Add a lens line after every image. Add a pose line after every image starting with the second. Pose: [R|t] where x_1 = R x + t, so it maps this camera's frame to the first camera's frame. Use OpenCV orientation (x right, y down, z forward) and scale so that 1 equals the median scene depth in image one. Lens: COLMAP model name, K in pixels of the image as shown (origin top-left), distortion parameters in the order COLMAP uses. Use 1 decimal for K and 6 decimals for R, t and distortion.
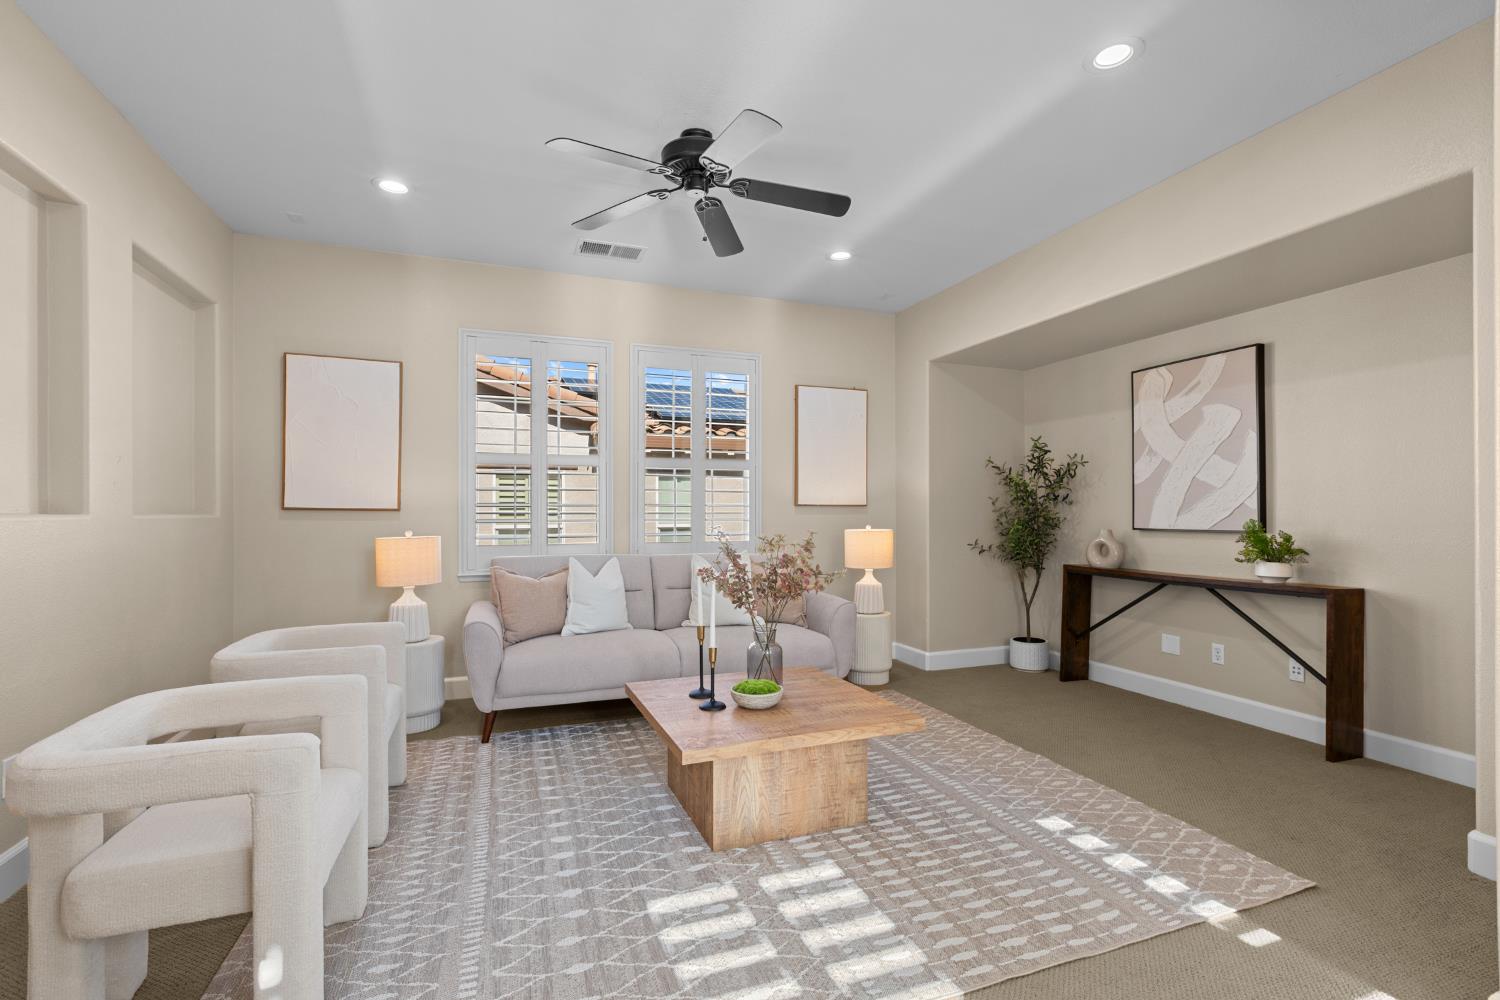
lens RADIAL K [[667.0, 0, 755.5], [0, 667.0, 506.8], [0, 0, 1]] dist [-0.001731, -0.000610]
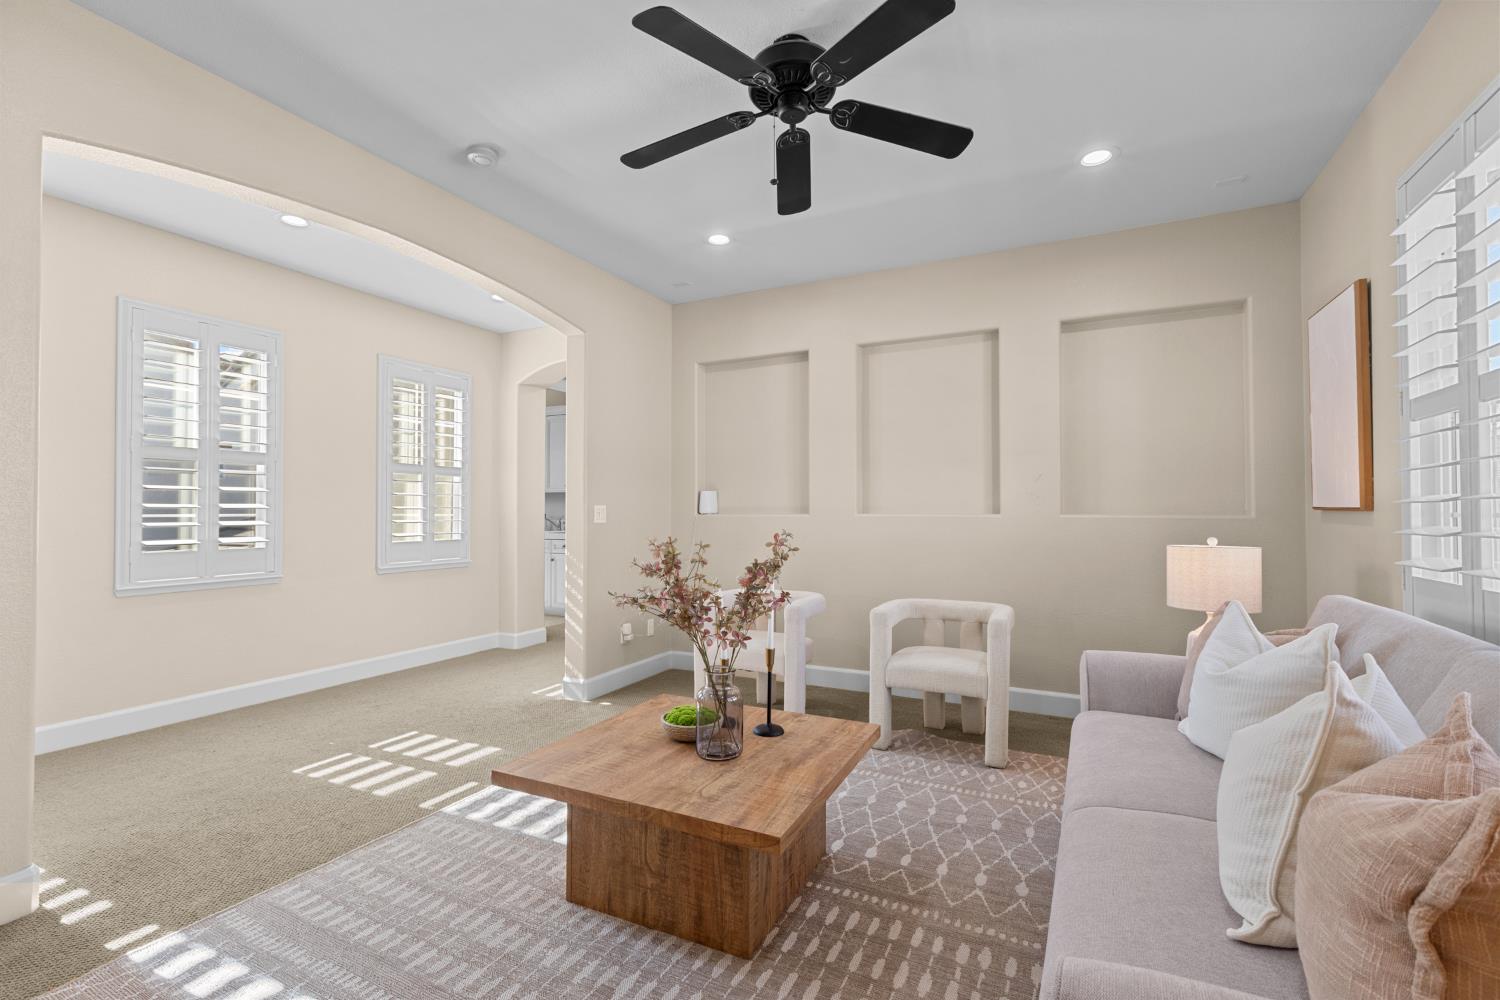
lens RADIAL K [[667.0, 0, 755.5], [0, 667.0, 506.8], [0, 0, 1]] dist [-0.001731, -0.000610]
pose [[-0.733851, -0.008625, -0.679256, 0.533823], [0.002196, 0.999884, -0.015069, 0.009851], [0.679307, -0.012550, -0.733747, 1.692579]]
